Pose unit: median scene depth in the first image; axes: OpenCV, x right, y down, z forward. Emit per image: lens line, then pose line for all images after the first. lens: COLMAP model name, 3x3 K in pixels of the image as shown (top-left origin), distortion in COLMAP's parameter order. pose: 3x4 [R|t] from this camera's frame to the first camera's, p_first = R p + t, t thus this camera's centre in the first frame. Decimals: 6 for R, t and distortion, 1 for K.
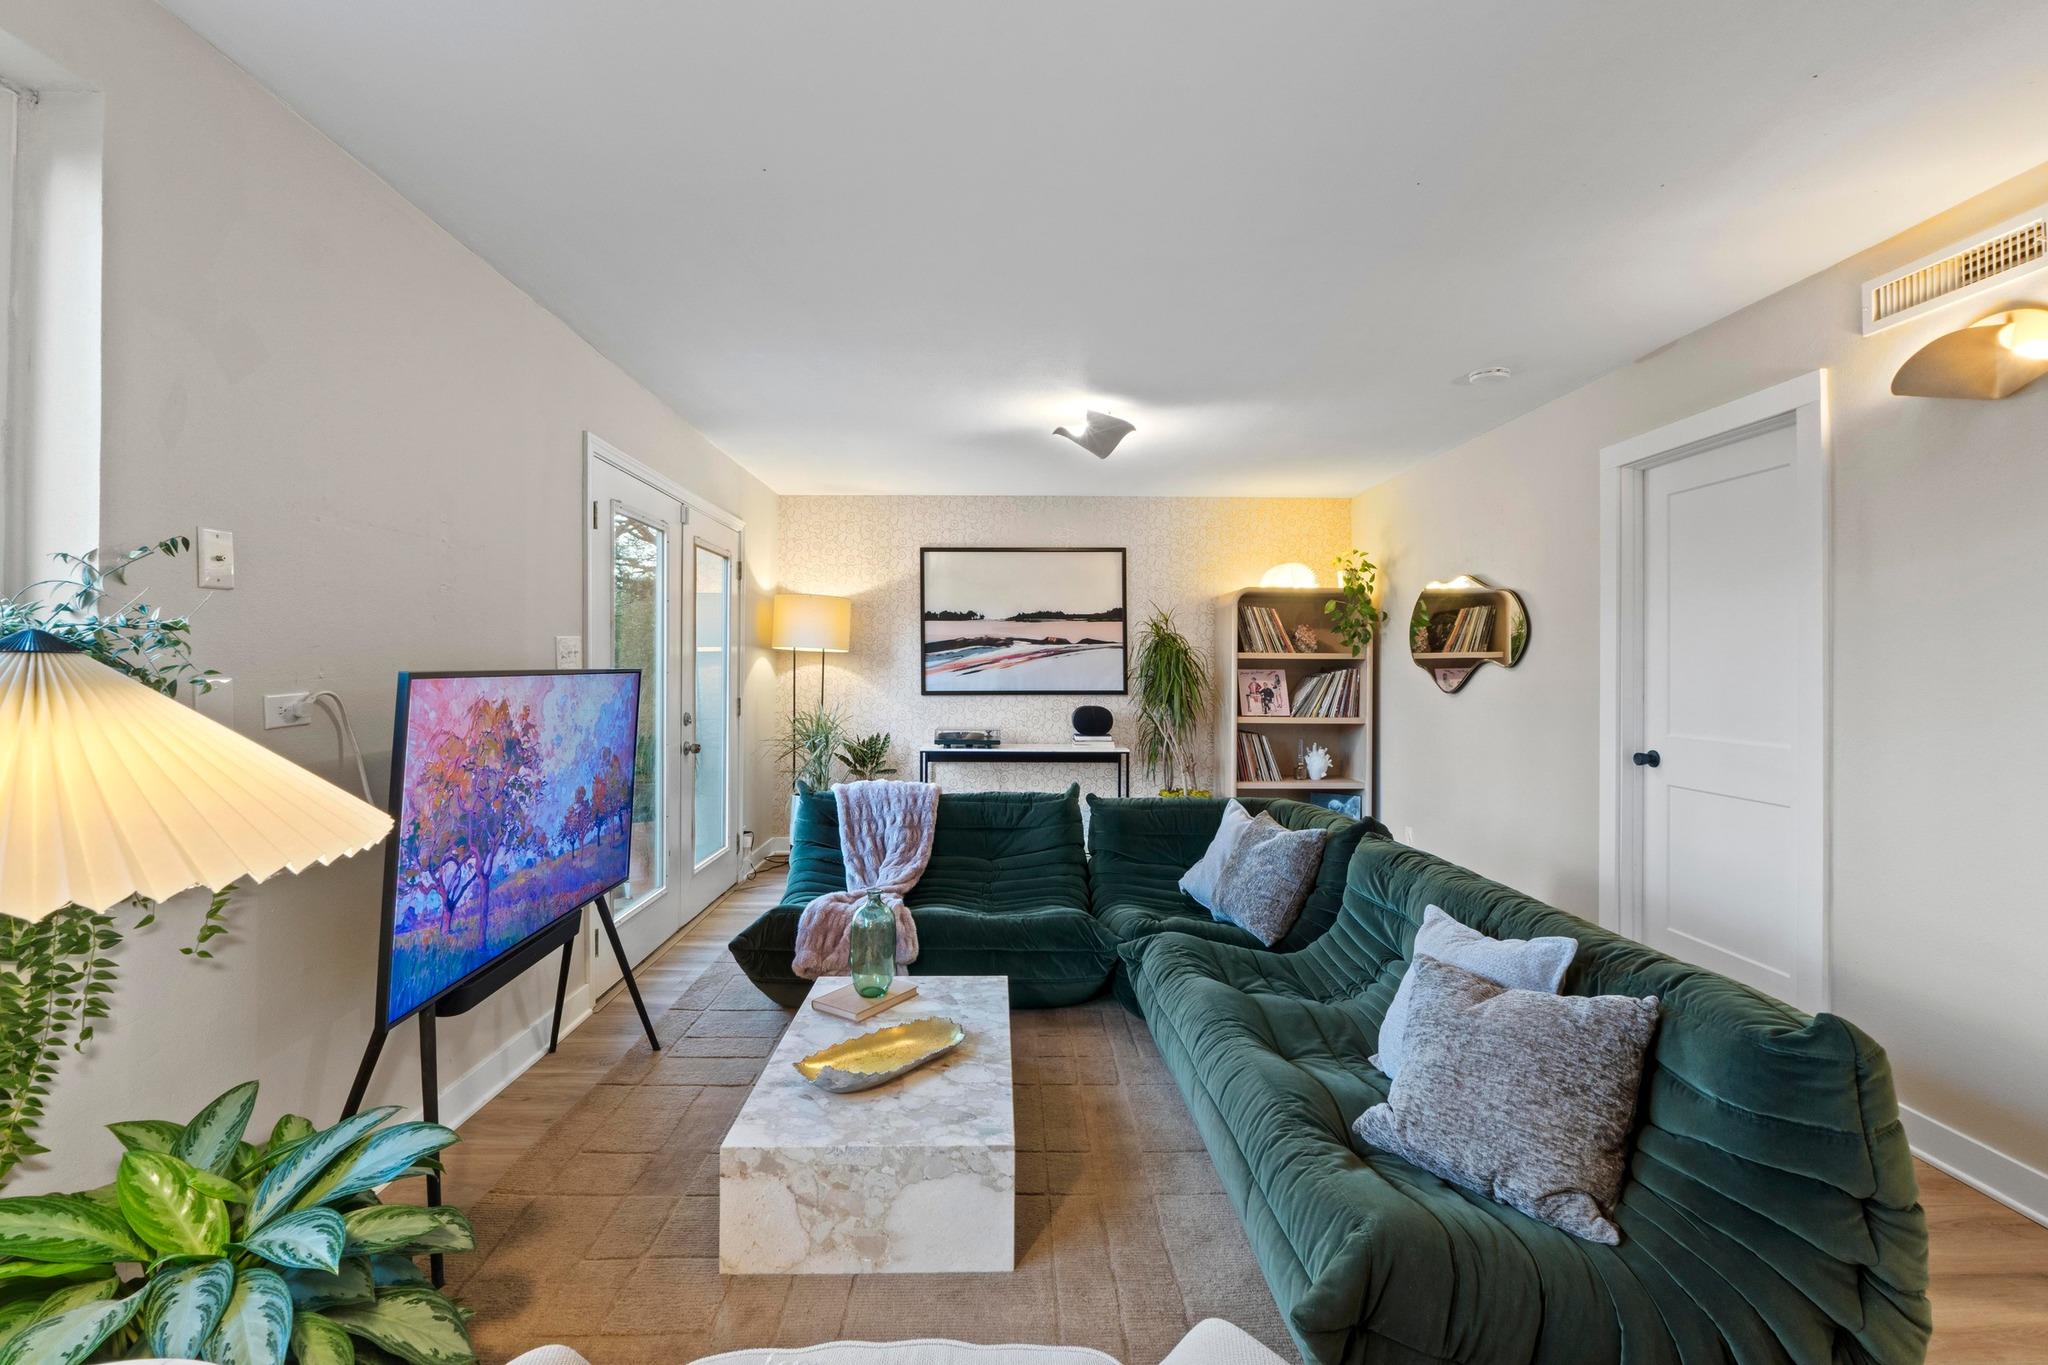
lens RADIAL K [[871.7, 0, 1020.9], [0, 871.7, 676.9], [0, 0, 1]] dist [-0.004827, -0.001529]
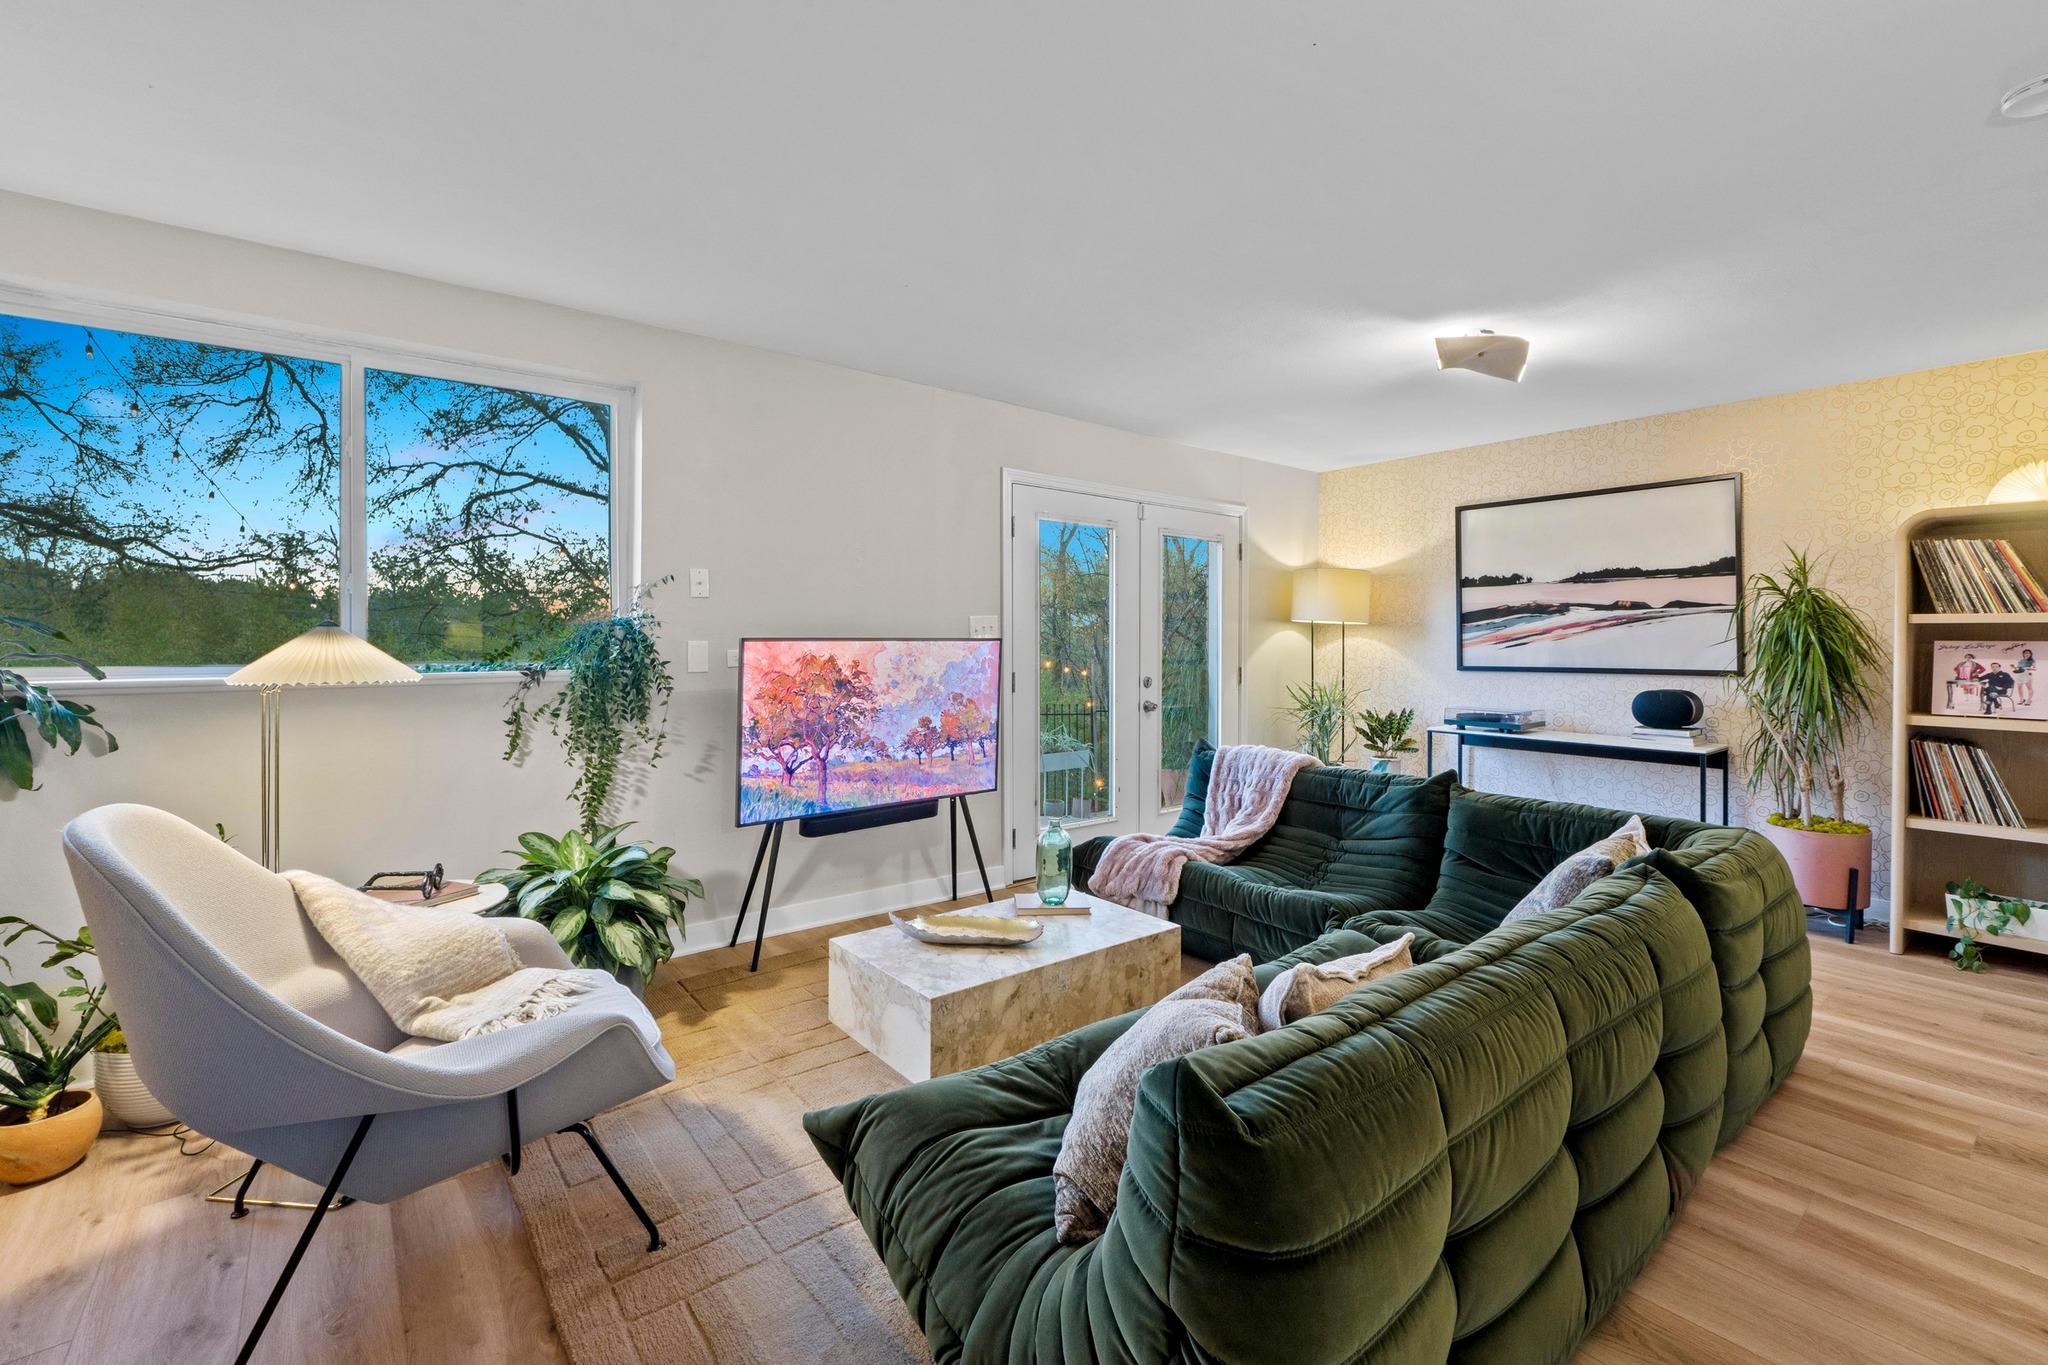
lens RADIAL K [[871.7, 0, 1024.5], [0, 871.7, 663.3], [0, 0, 1]] dist [-0.004827, -0.001529]
pose [[0.613028, 0.018418, -0.789847, 0.334946], [-0.009837, 0.999829, 0.015680, 0.004036], [0.790000, -0.001843, 0.613104, 0.095174]]
